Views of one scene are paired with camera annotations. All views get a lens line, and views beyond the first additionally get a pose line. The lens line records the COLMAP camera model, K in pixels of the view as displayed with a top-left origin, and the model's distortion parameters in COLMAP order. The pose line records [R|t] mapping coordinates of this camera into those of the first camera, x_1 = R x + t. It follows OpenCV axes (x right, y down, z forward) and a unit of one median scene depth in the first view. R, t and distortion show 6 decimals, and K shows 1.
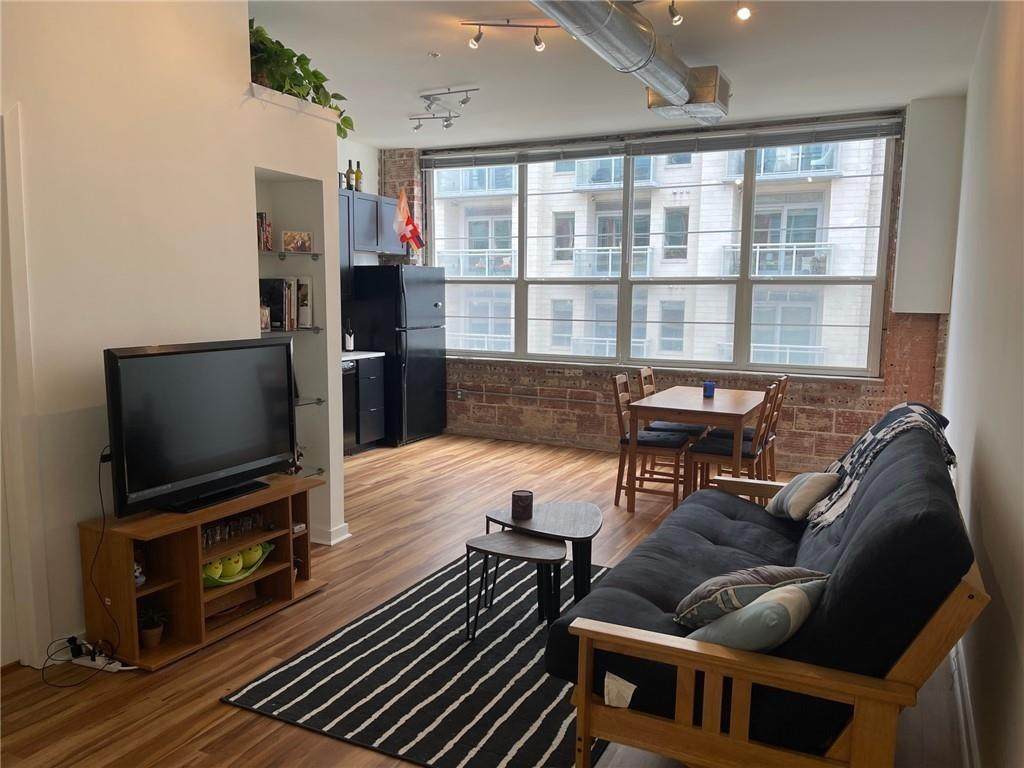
lens RADIAL K [[779.7, 0, 521.0], [0, 779.7, 390.7], [0, 0, 1]] dist [0.038714, -0.012459]
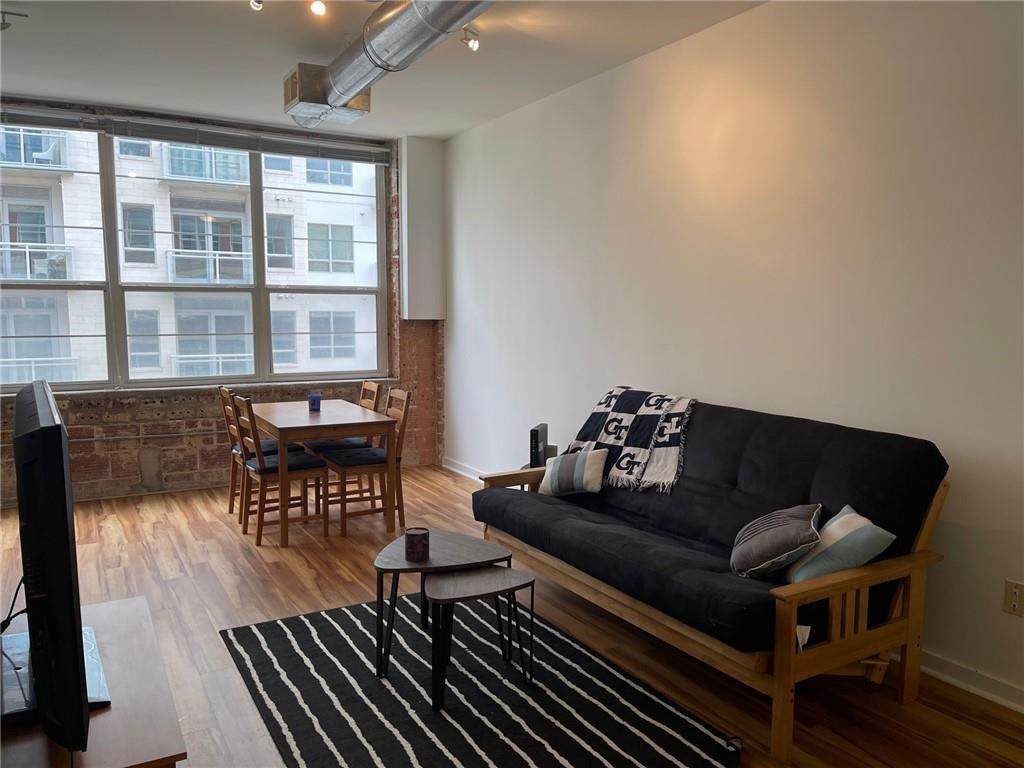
lens RADIAL K [[779.7, 0, 520.0], [0, 779.7, 380.2], [0, 0, 1]] dist [0.038714, -0.012459]
pose [[0.557142, -0.086303, 0.825921, -0.400420], [0.103943, 0.994010, 0.033750, -0.033961], [-0.823887, 0.067044, 0.562775, 0.243573]]
